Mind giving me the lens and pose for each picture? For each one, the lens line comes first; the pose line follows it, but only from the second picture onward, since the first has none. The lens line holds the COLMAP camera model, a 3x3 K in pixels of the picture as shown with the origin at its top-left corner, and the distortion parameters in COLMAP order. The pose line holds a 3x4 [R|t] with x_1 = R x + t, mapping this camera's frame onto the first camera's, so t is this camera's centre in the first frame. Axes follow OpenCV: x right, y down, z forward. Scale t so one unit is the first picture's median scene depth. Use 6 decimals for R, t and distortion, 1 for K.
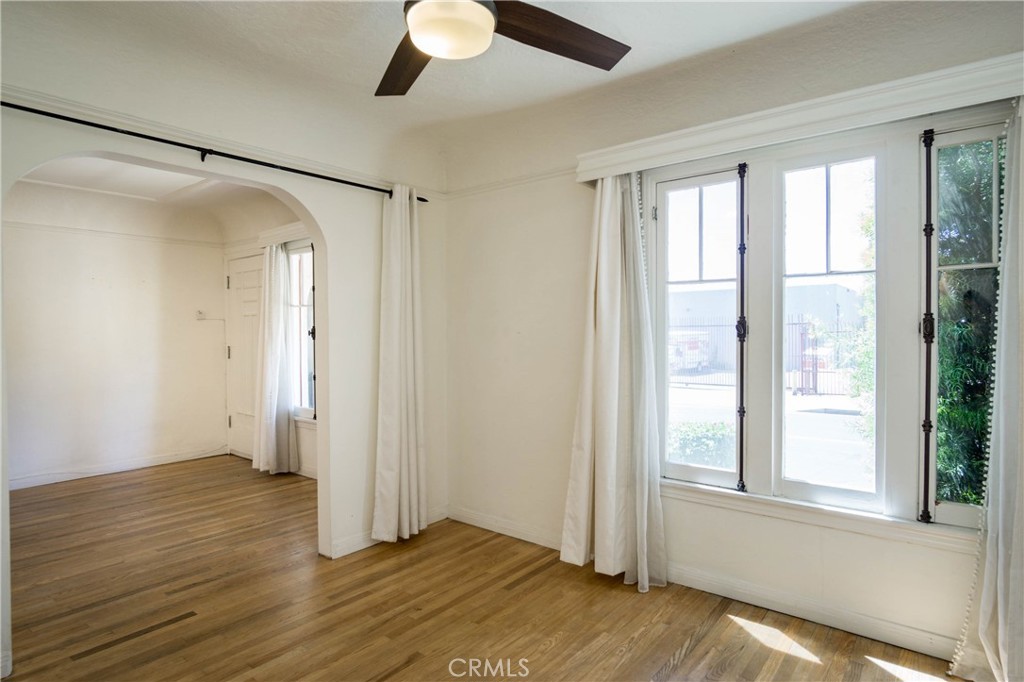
lens RADIAL K [[564.9, 0, 513.4], [0, 564.9, 342.1], [0, 0, 1]] dist [-0.016874, 0.005581]
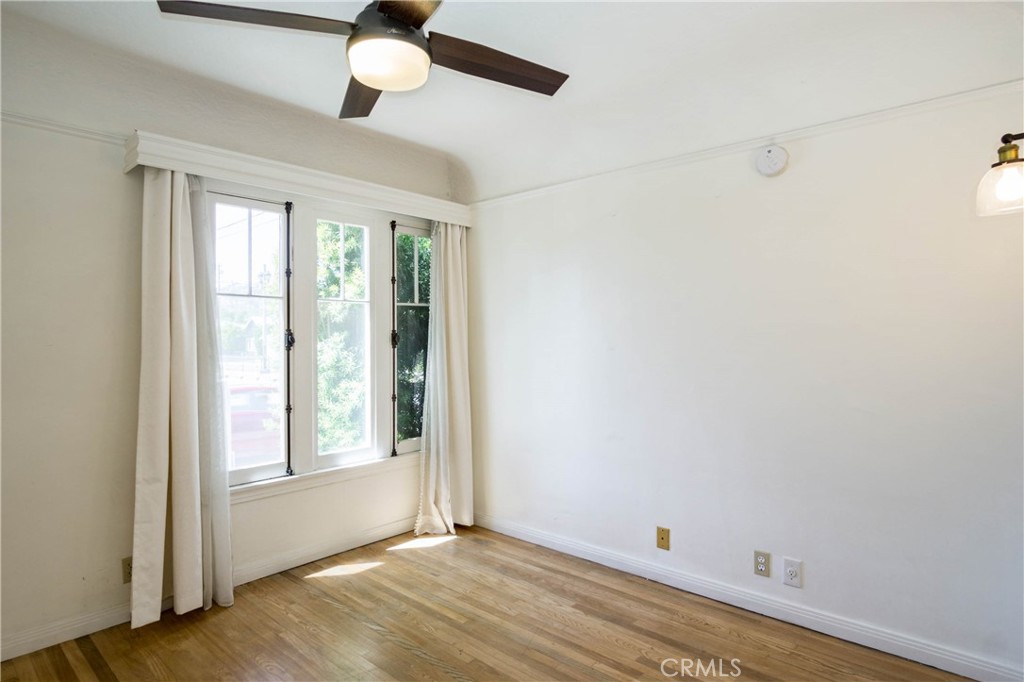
lens RADIAL K [[564.9, 0, 522.2], [0, 564.9, 338.8], [0, 0, 1]] dist [-0.016874, 0.005581]
pose [[0.045219, -0.001977, 0.998975, -0.771609], [0.022140, 0.999754, 0.000976, -0.015273], [-0.998732, 0.022073, 0.045251, 0.453027]]
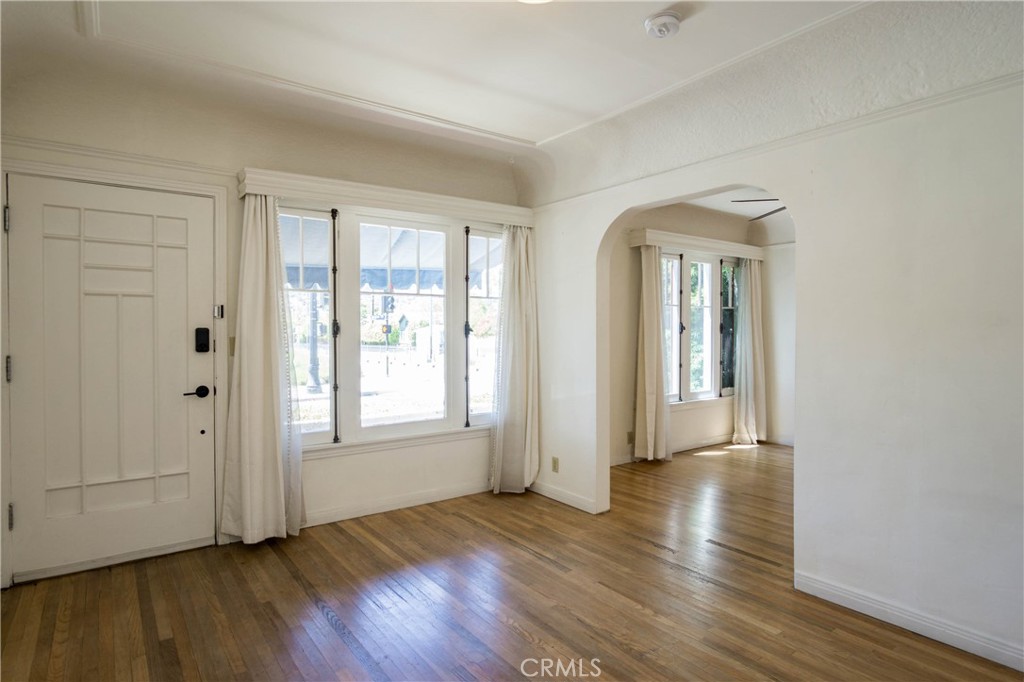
lens RADIAL K [[564.9, 0, 511.7], [0, 564.9, 337.7], [0, 0, 1]] dist [-0.016874, 0.005581]
pose [[0.257463, -0.008140, 0.966254, -1.929774], [0.017087, 0.999847, 0.003870, -0.005881], [-0.966137, 0.015514, 0.257563, 1.078482]]
